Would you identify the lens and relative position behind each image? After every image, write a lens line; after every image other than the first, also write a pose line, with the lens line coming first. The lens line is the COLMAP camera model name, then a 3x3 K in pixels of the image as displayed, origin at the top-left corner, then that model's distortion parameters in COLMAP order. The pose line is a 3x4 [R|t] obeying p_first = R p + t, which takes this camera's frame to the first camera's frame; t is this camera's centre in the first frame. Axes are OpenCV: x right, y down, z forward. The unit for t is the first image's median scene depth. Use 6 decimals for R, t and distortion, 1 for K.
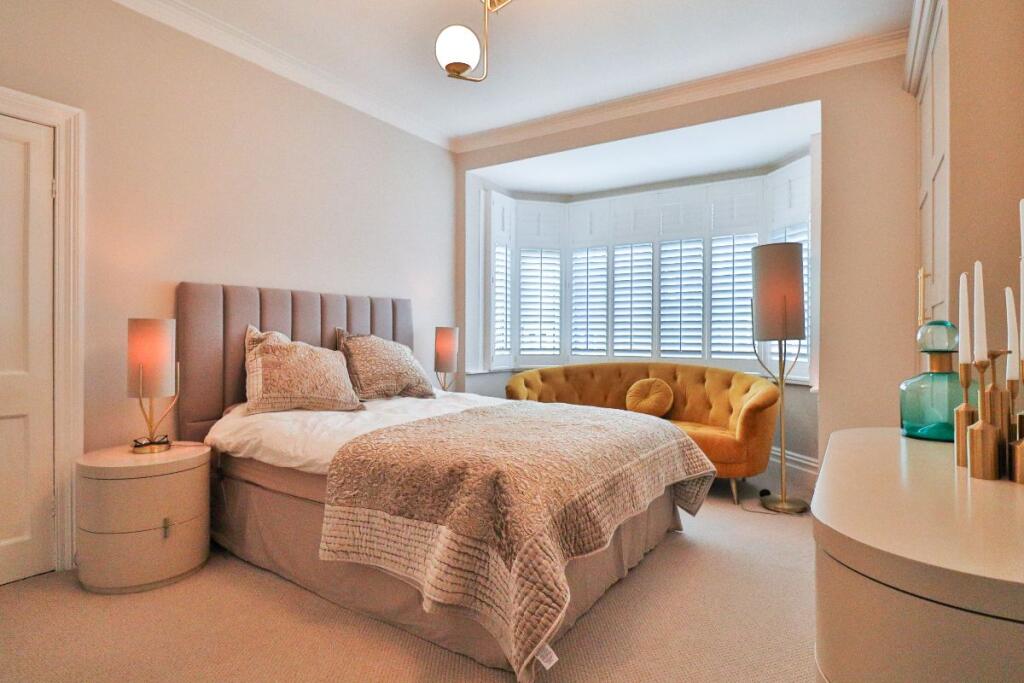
lens RADIAL K [[530.9, 0, 513.4], [0, 530.9, 338.1], [0, 0, 1]] dist [-0.000808, 0.000216]
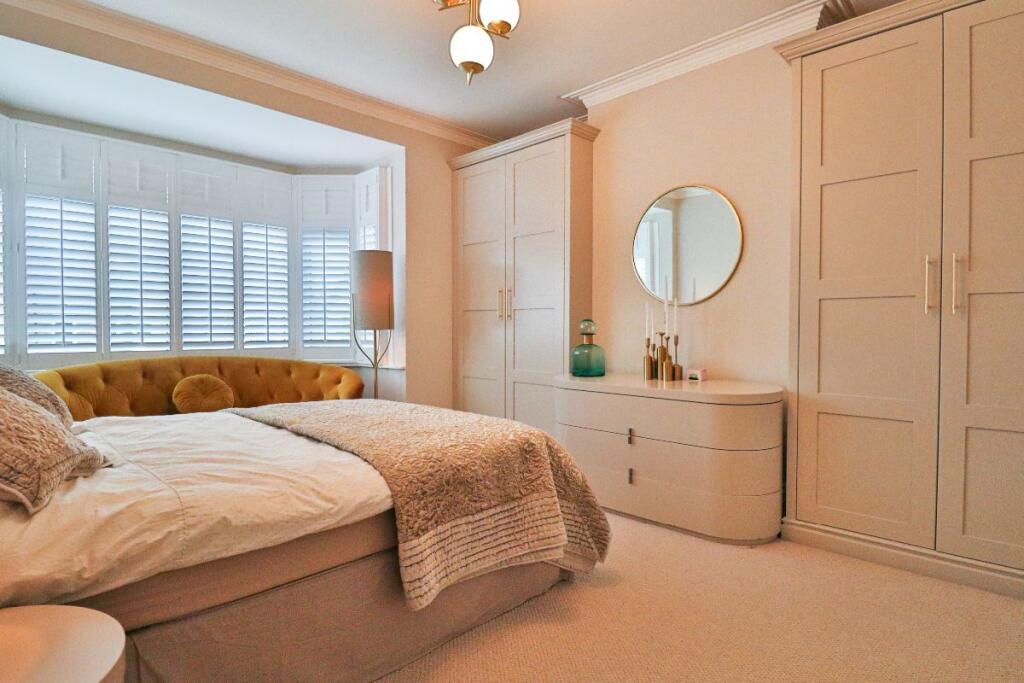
lens RADIAL K [[567.8, 0, 513.4], [0, 567.8, 338.1], [0, 0, 1]] dist [-0.002251, -0.000526]
pose [[0.203628, -0.021106, 0.978821, -0.632479], [-0.001085, 0.999762, 0.021783, -0.004793], [-0.979048, -0.005498, 0.203557, 0.377854]]
